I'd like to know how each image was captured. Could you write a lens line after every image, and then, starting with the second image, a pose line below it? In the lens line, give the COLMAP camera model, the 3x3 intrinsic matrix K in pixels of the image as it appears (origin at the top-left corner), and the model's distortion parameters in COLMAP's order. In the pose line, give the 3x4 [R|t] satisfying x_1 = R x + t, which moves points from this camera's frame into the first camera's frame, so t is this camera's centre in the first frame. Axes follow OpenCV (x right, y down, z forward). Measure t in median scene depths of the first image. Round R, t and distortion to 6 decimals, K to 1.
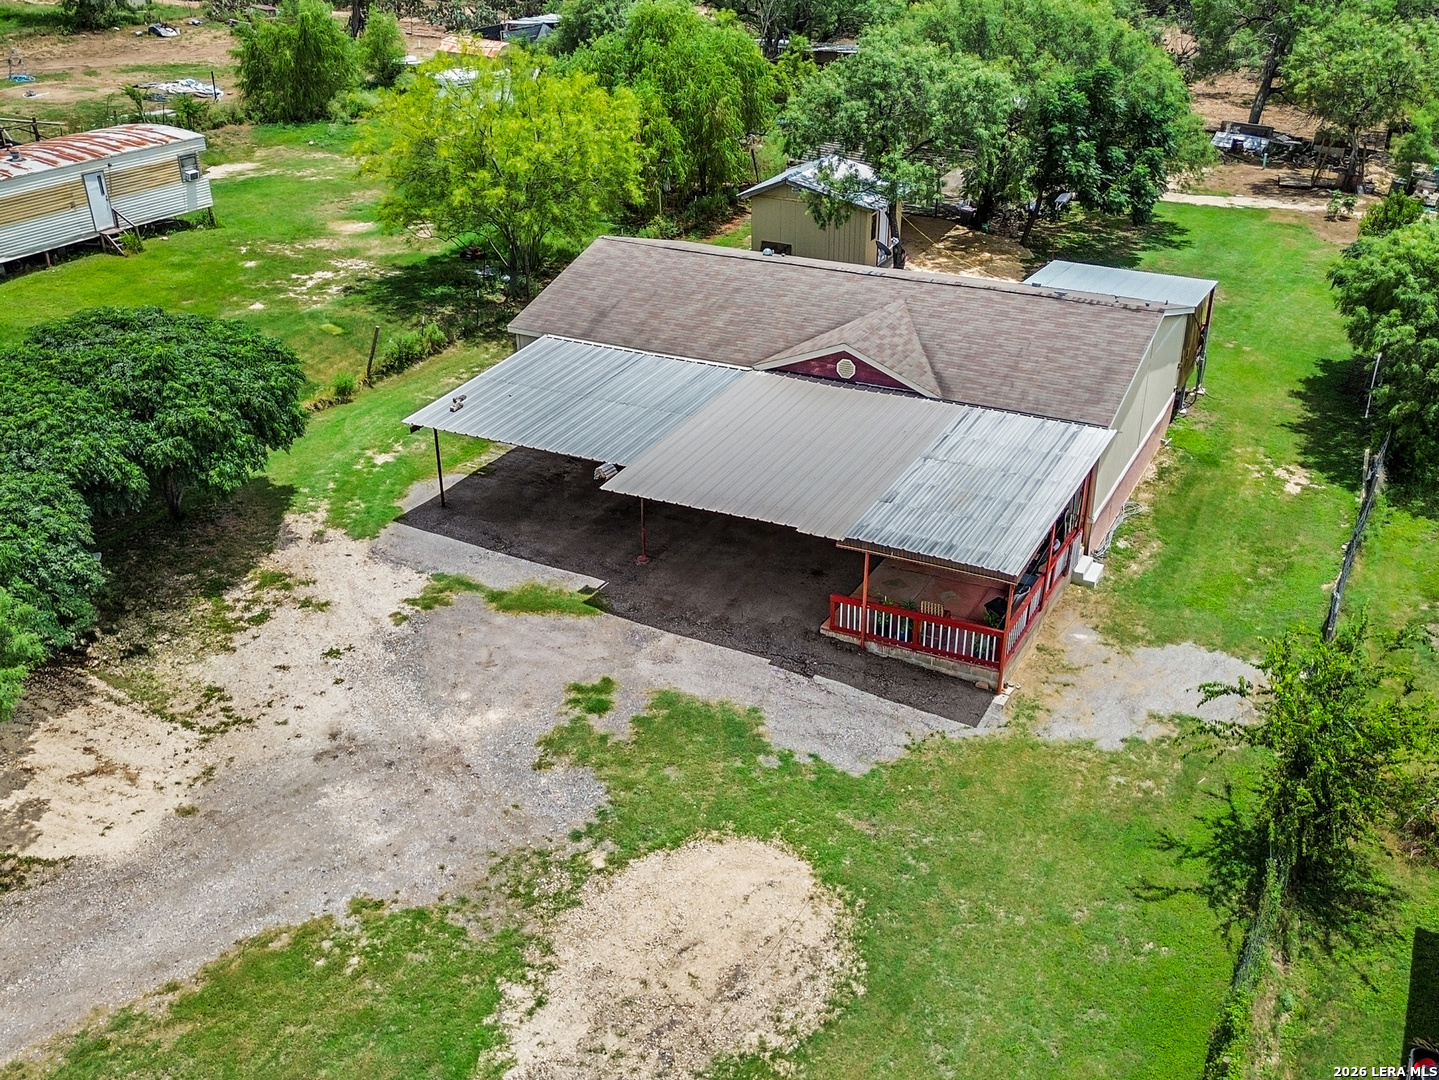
lens RADIAL K [[1404.2, 0, 727.7], [0, 1404.2, 538.8], [0, 0, 1]] dist [0.096736, -0.172133]
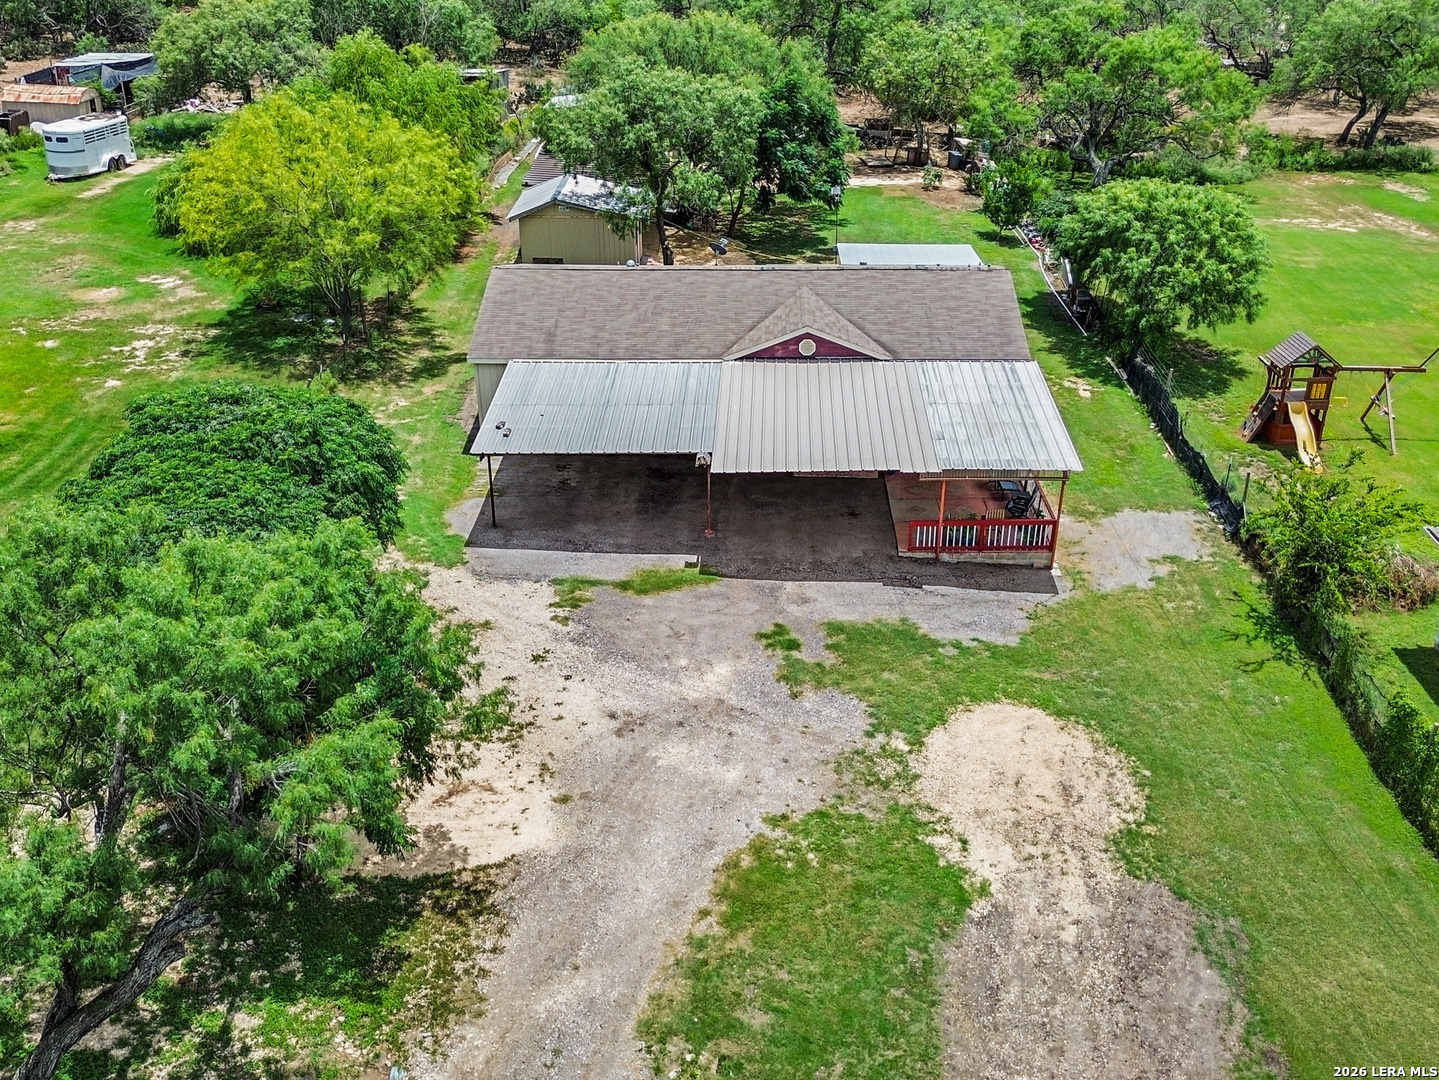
lens RADIAL K [[1404.2, 0, 727.7], [0, 1404.2, 538.8], [0, 0, 1]] dist [0.096736, -0.172133]
pose [[0.901768, -0.194515, 0.385978, -0.541134], [0.195102, 0.980044, 0.038076, -0.023461], [-0.385681, 0.040970, 0.921722, -0.078673]]
